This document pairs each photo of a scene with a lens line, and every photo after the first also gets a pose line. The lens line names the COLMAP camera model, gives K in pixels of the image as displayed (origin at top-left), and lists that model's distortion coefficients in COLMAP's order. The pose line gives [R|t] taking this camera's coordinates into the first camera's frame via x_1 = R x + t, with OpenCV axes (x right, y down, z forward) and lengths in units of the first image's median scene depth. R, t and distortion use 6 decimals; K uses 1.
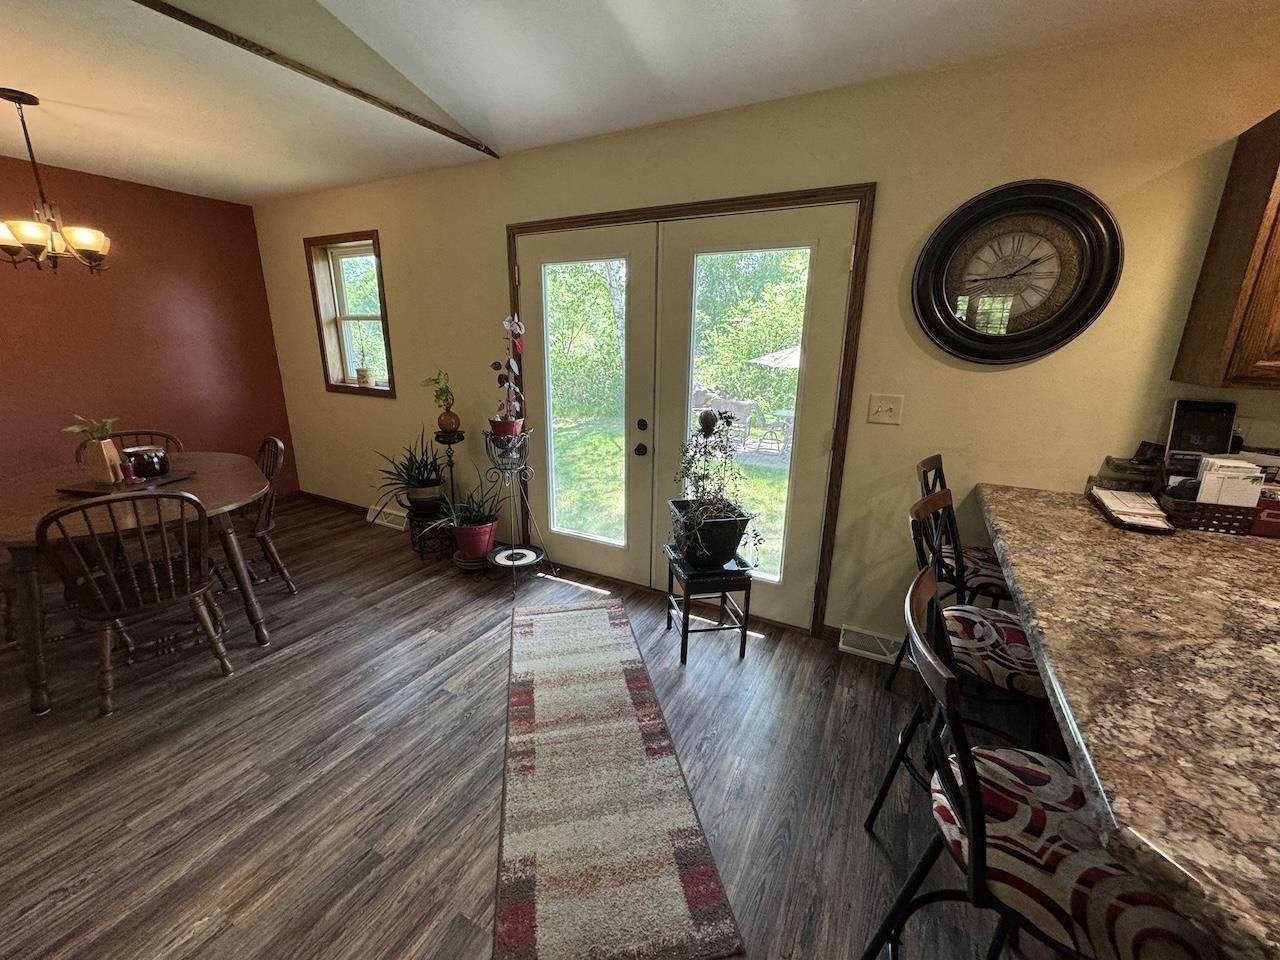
lens RADIAL K [[508.1, 0, 639.6], [0, 508.1, 475.1], [0, 0, 1]] dist [-0.000847, 0.000324]
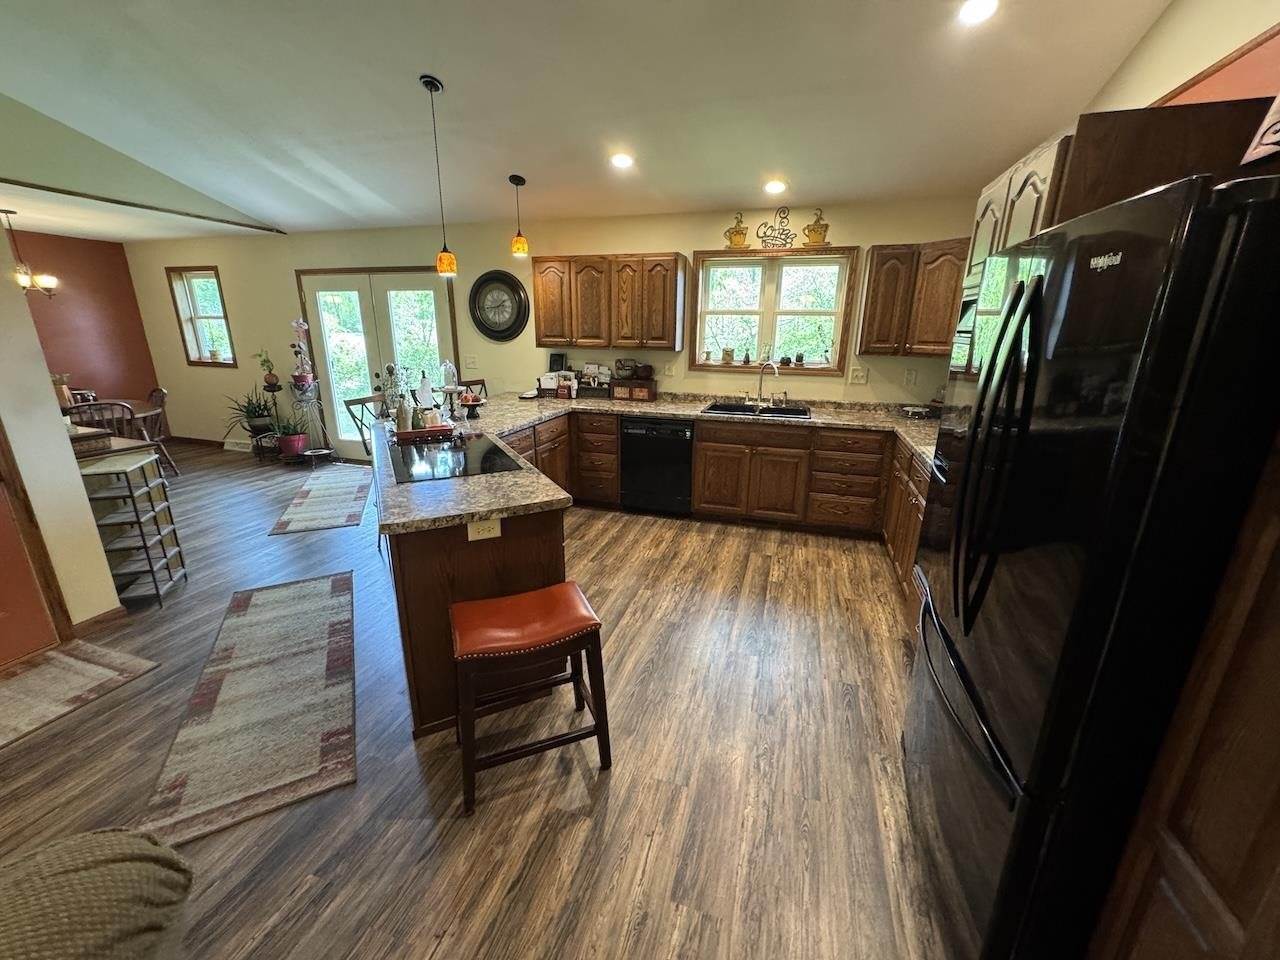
lens RADIAL K [[508.1, 0, 639.6], [0, 508.1, 475.1], [0, 0, 1]] dist [-0.000847, 0.000324]
pose [[0.981735, -0.055731, 0.181907, 0.939863], [0.051527, 0.998286, 0.027762, 0.427209], [-0.183142, -0.017882, 0.982924, -1.685996]]
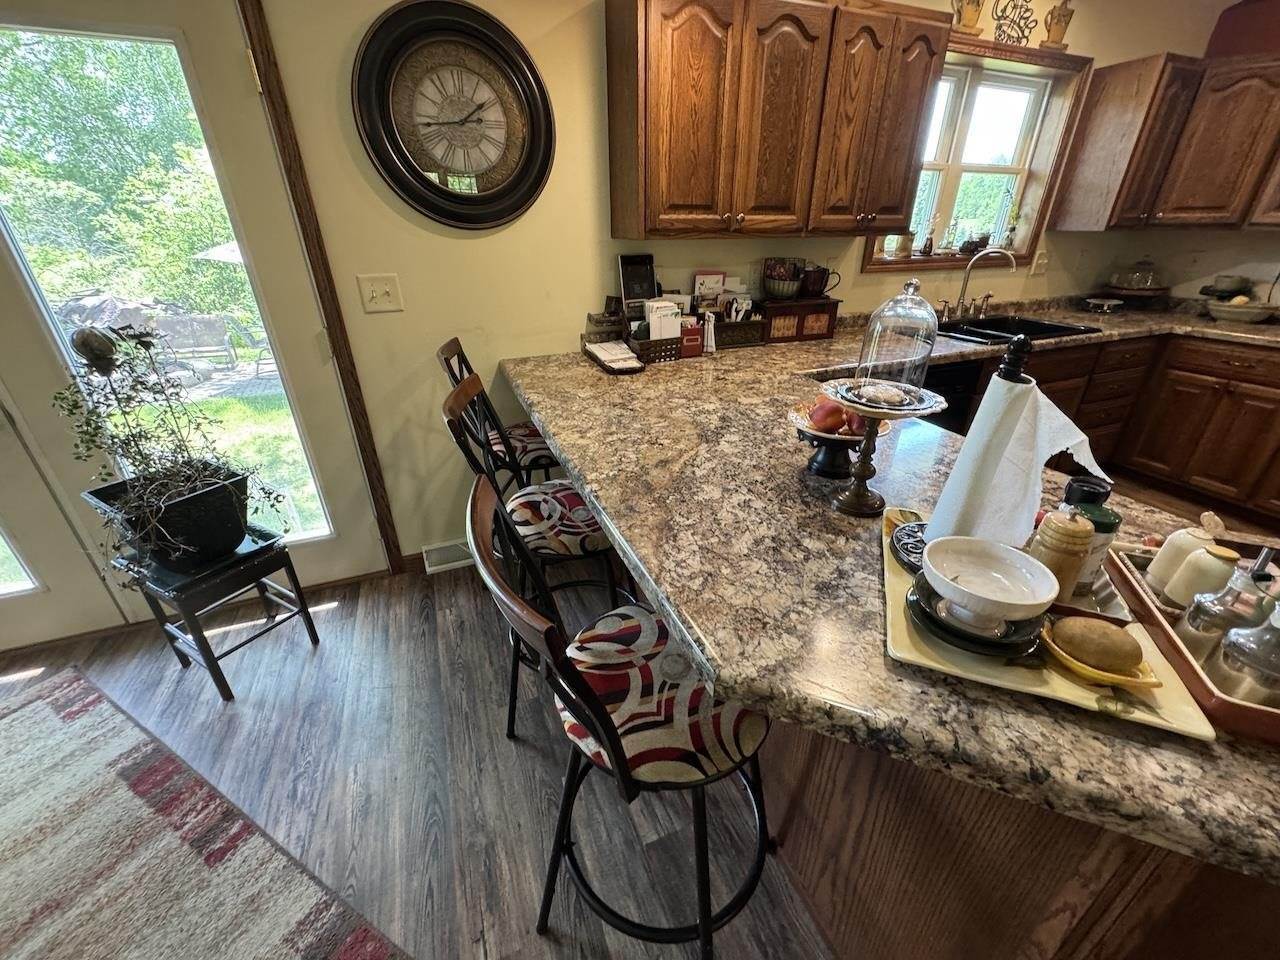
lens RADIAL K [[508.1, 0, 639.6], [0, 508.1, 475.1], [0, 0, 1]] dist [-0.000847, 0.000324]
pose [[0.637143, -0.353748, 0.684771, 0.098999], [0.215602, 0.934785, 0.282298, 0.004484], [-0.739976, -0.032226, 0.671861, 0.151392]]
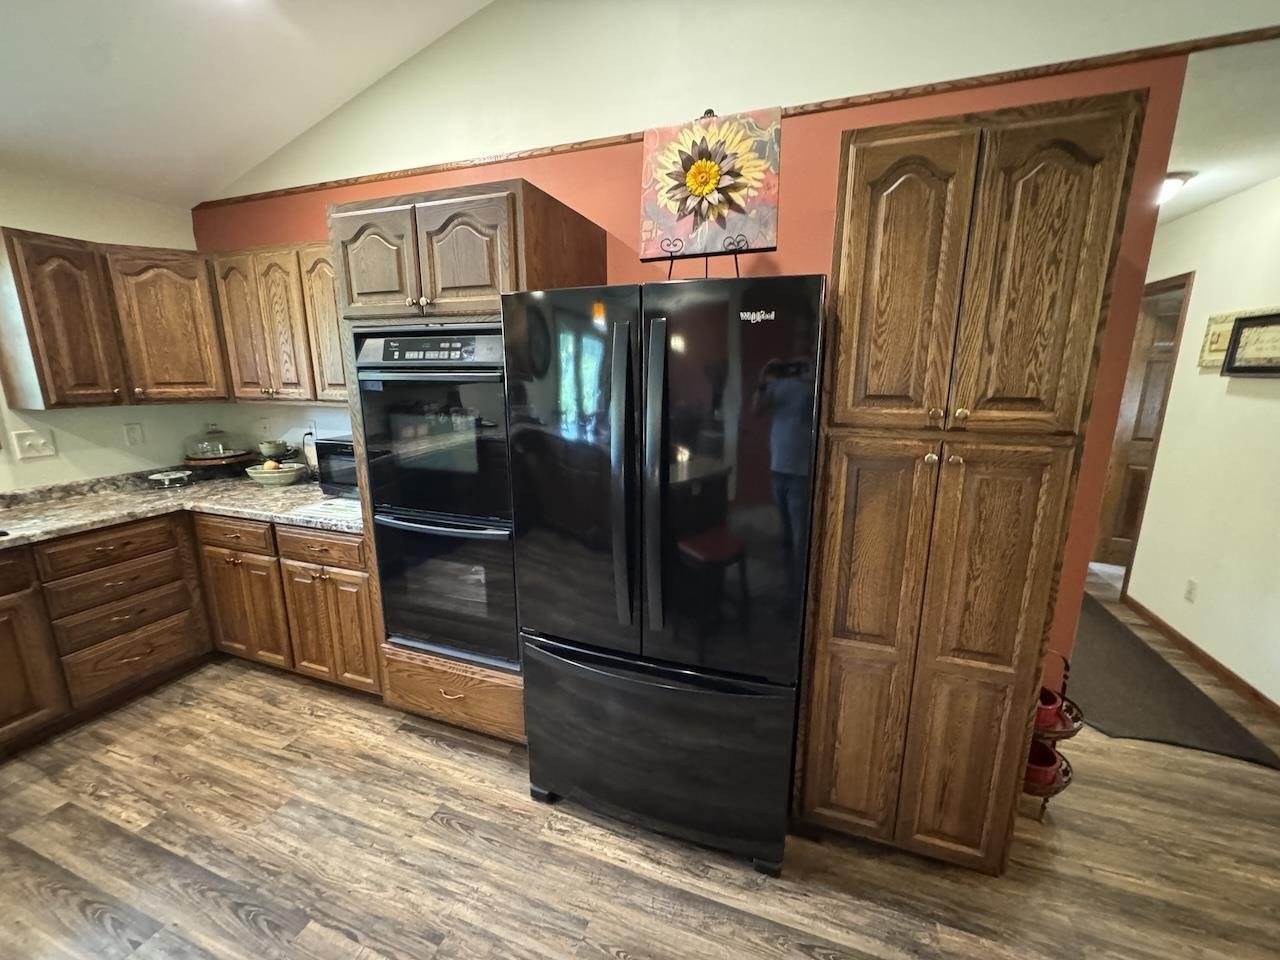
lens RADIAL K [[508.1, 0, 639.6], [0, 508.1, 475.1], [0, 0, 1]] dist [-0.000847, 0.000324]
pose [[-0.146395, -0.214582, 0.965672, 0.787676], [0.256313, 0.934624, 0.246540, 0.258831], [-0.955443, 0.283607, -0.081824, -1.045601]]
